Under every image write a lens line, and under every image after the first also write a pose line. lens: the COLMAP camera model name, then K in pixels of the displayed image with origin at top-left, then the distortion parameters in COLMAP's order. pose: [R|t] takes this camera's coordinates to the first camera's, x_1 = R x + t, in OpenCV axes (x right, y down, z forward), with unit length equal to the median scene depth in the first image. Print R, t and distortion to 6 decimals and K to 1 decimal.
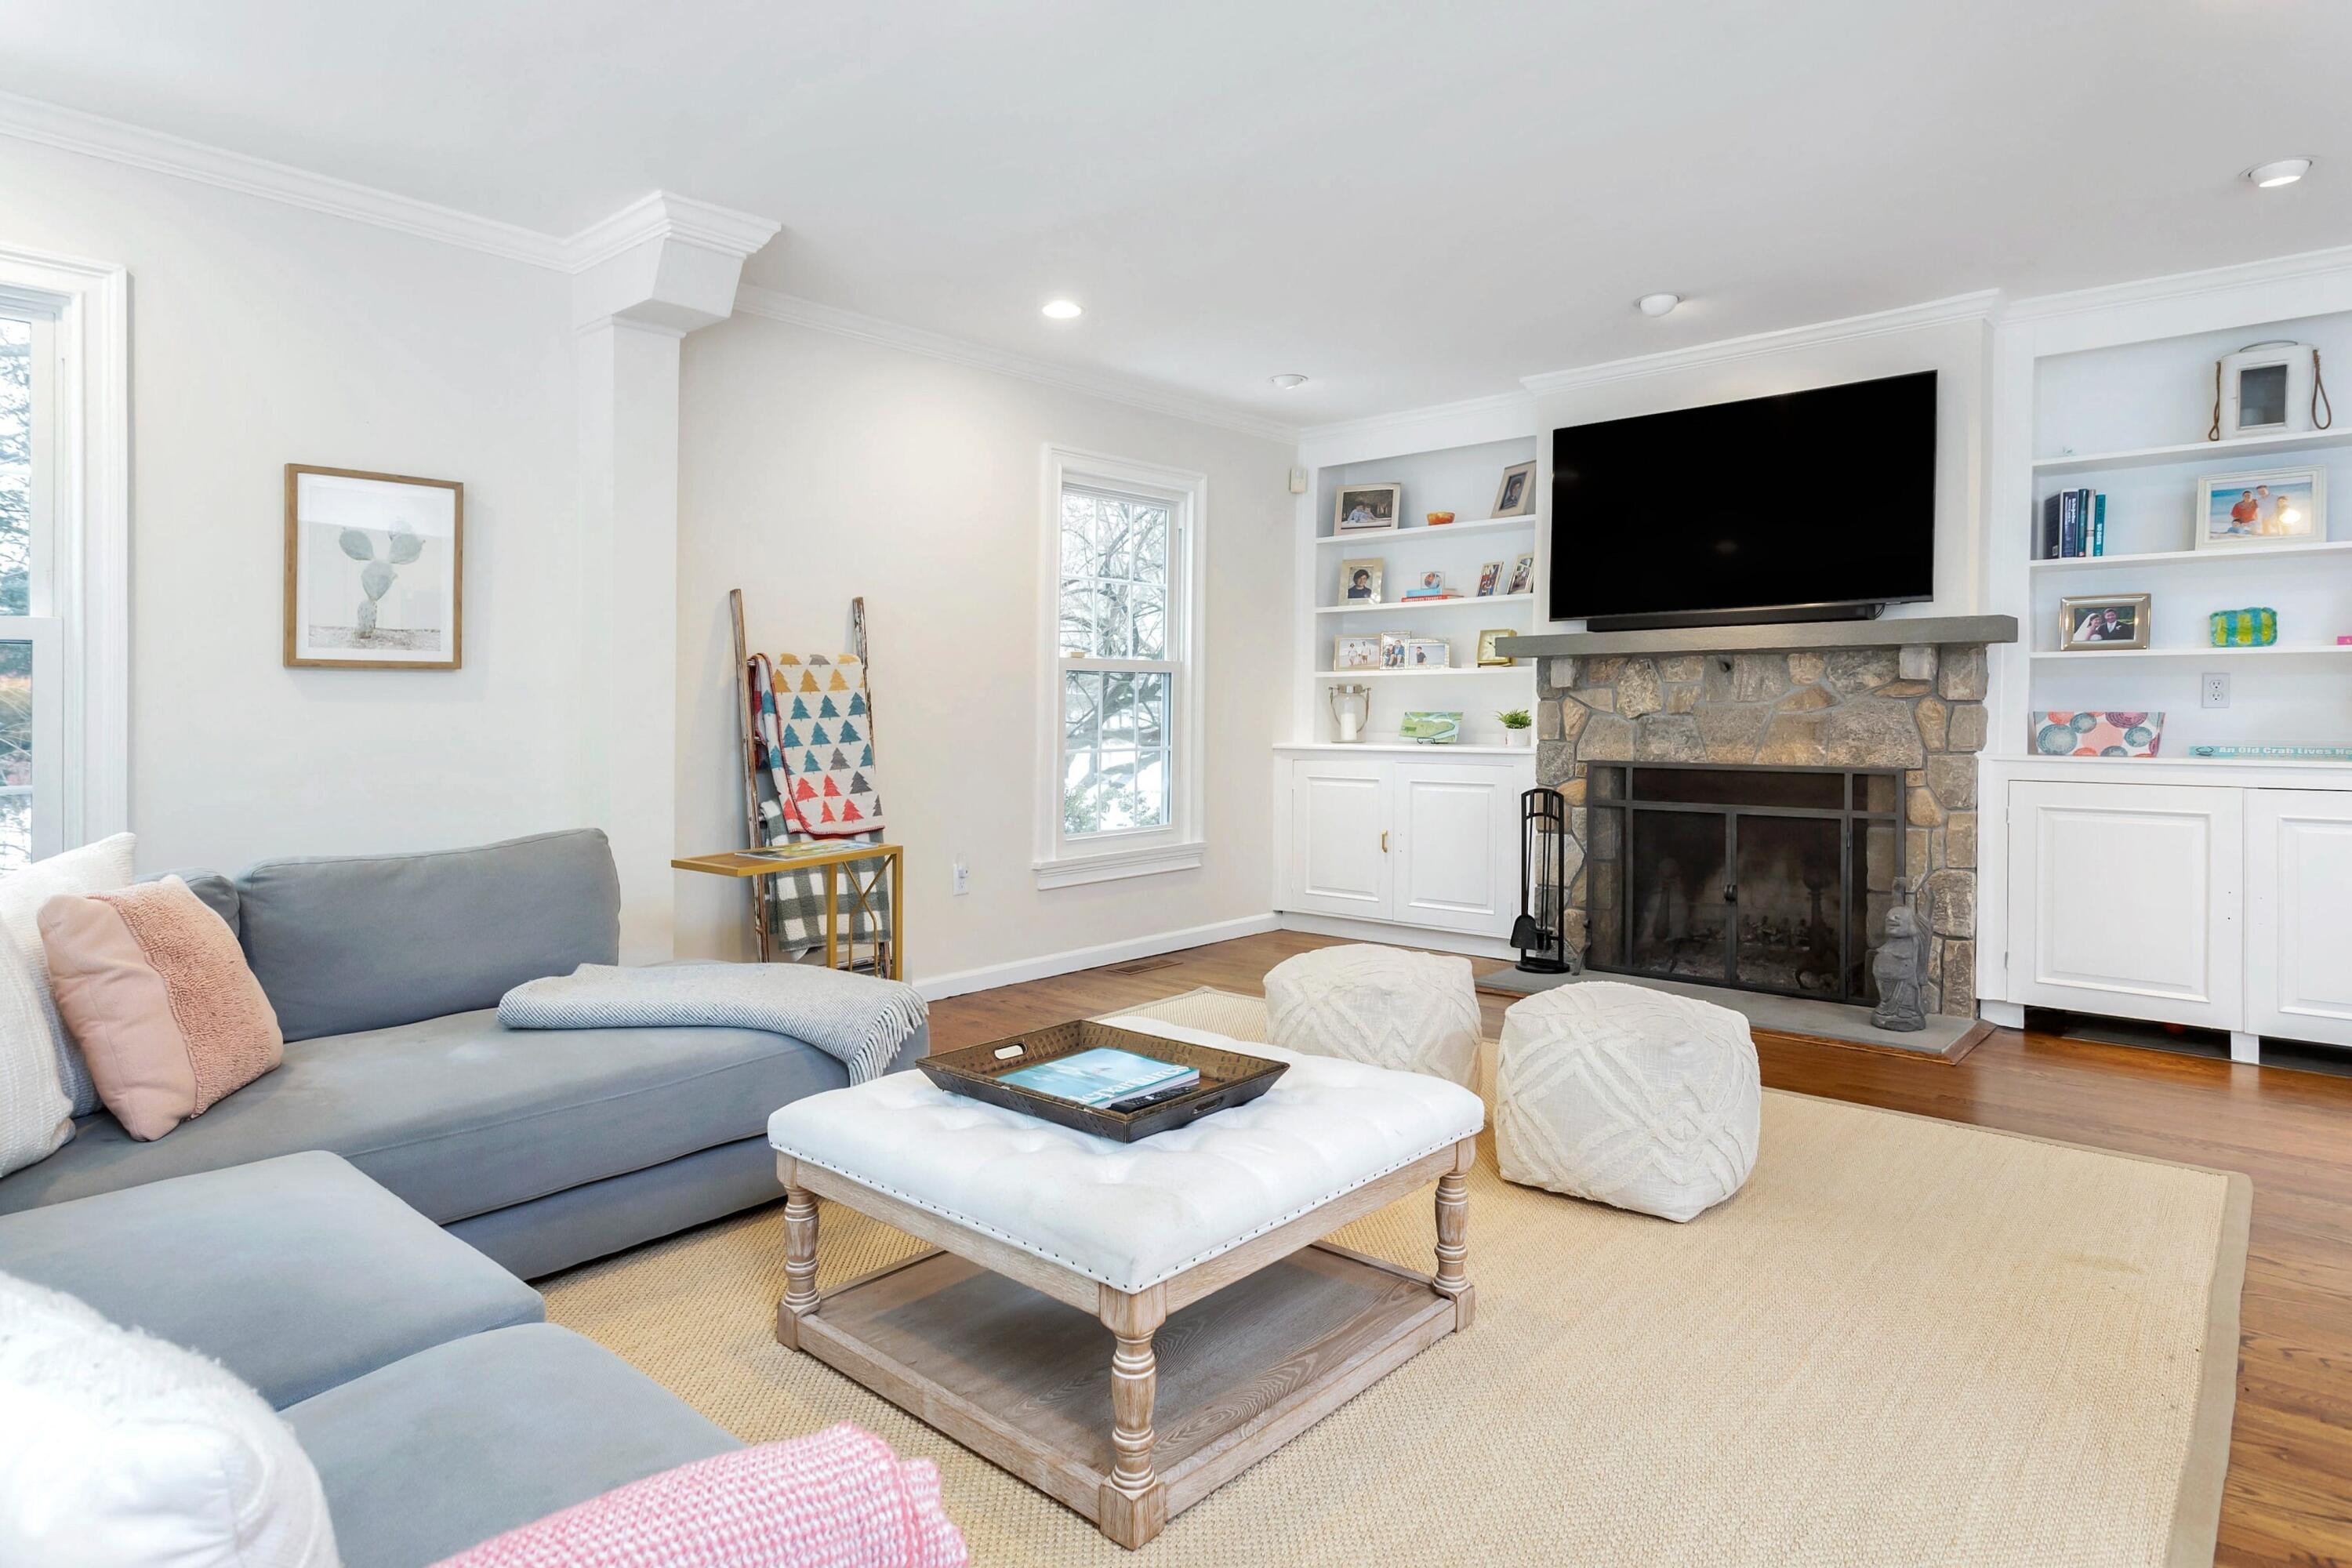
lens RADIAL K [[1294.5, 0, 1180.8], [0, 1294.5, 741.7], [0, 0, 1]] dist [0.013992, 0.000195]
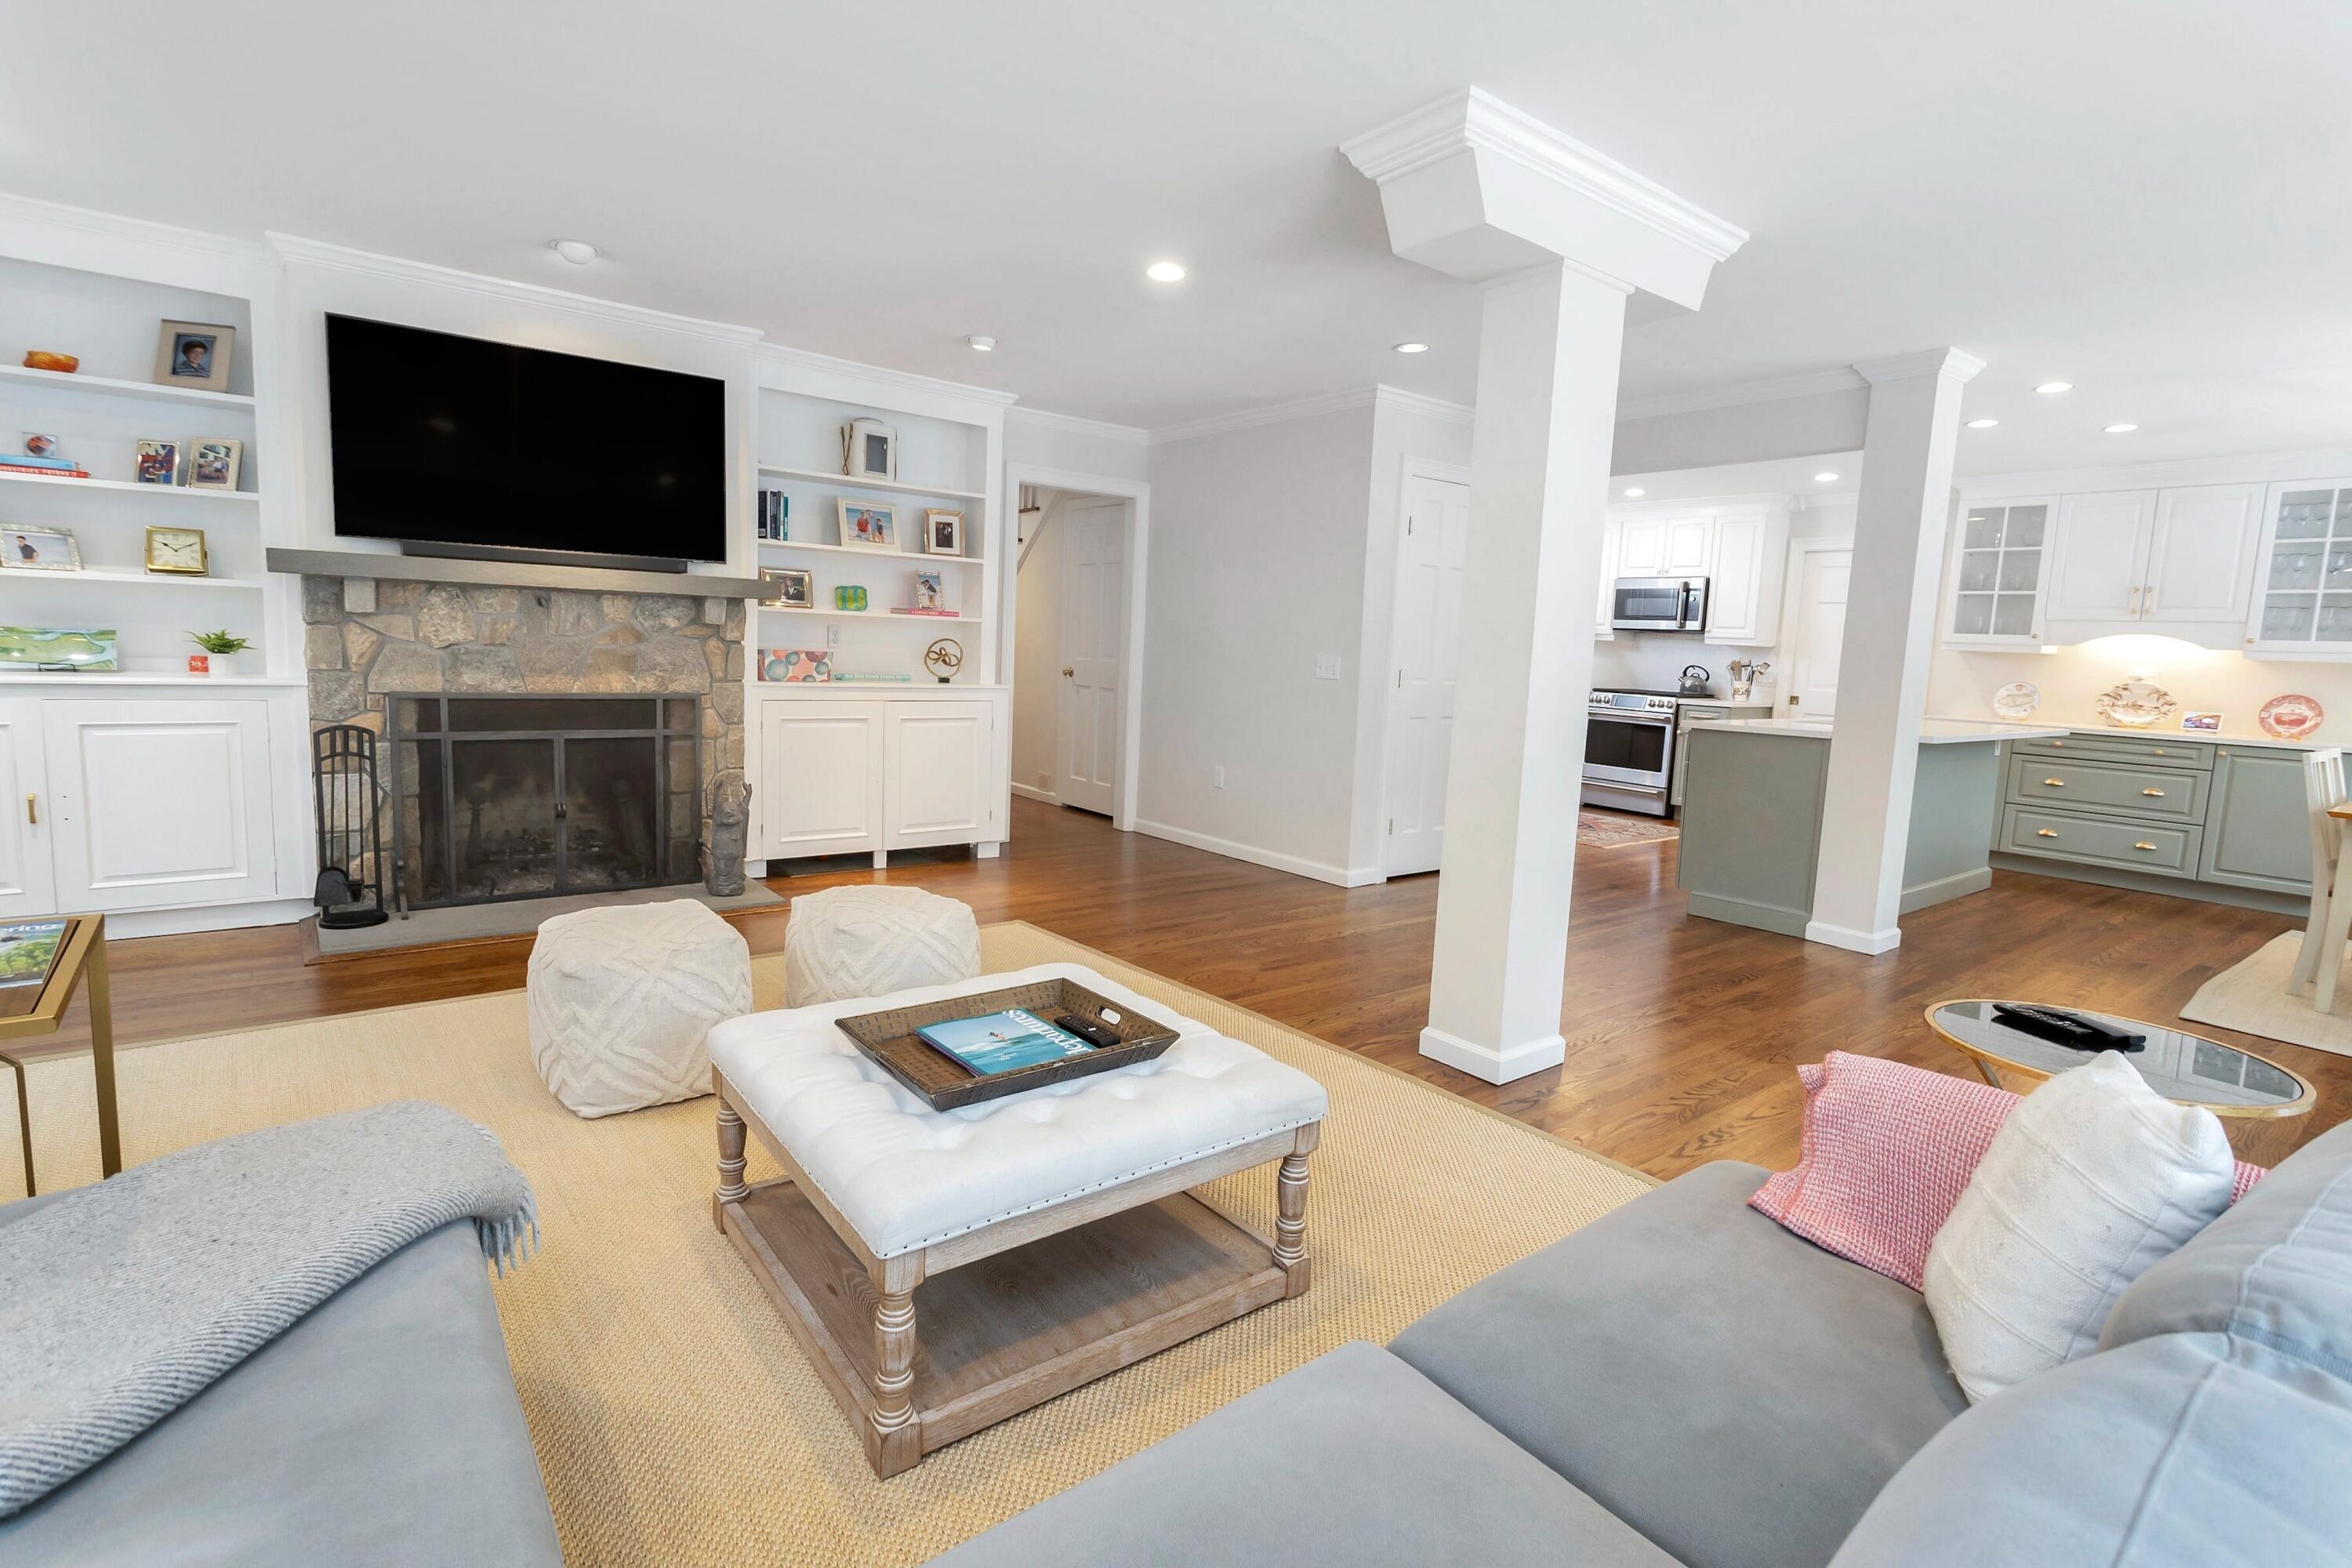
lens RADIAL K [[1124.7, 0, 1176.0], [0, 1124.7, 784.0], [0, 0, 1]] dist [0.001554, 0.000860]
pose [[0.188398, -0.112228, 0.975659, -0.416369], [-0.017742, 0.992898, 0.117637, -0.027953], [-0.981932, -0.039473, 0.185069, 0.318522]]
